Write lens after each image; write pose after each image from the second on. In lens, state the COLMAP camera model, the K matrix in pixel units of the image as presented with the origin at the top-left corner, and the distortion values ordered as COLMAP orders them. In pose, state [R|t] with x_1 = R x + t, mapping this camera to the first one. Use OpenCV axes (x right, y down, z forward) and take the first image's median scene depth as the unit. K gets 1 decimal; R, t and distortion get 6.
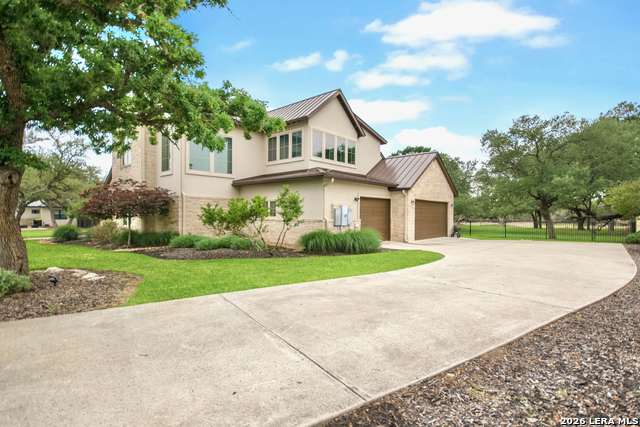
lens RADIAL K [[329.5, 0, 323.8], [0, 329.5, 212.9], [0, 0, 1]] dist [-0.002490, -0.000273]
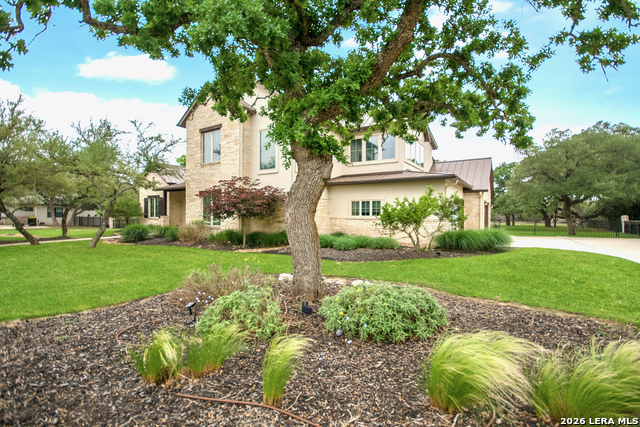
lens RADIAL K [[296.5, 0, 318.0], [0, 296.5, 215.7], [0, 0, 1]] dist [-0.006579, -0.003435]
pose [[0.991800, 0.001618, 0.127791, -0.409401], [-0.003452, 0.999894, 0.014132, -0.001683], [-0.127754, -0.014457, 0.991700, 0.091308]]
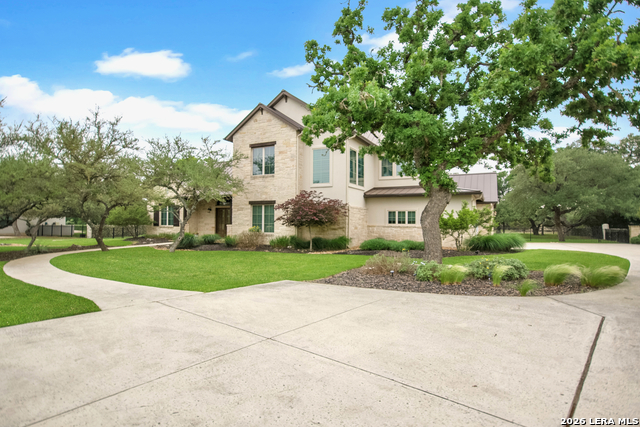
lens RADIAL K [[345.7, 0, 319.3], [0, 345.7, 213.8], [0, 0, 1]] dist [0.008087, 0.005712]
pose [[0.968977, 0.009869, 0.246952, -0.719191], [-0.005974, 0.999846, -0.016517, -0.002976], [-0.247077, 0.014530, 0.968887, -0.135314]]
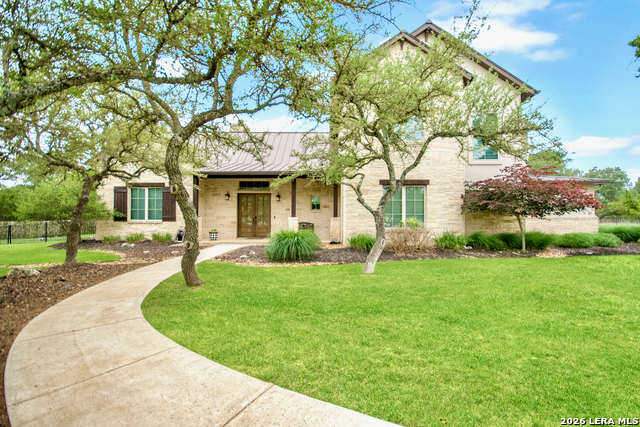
lens RADIAL K [[297.6, 0, 319.8], [0, 297.6, 210.9], [0, 0, 1]] dist [-0.001141, -0.001743]
pose [[0.753253, 0.018747, 0.657464, -1.186264], [-0.004574, 0.999719, -0.023265, 0.020231], [-0.657715, 0.014517, 0.753127, 0.658325]]
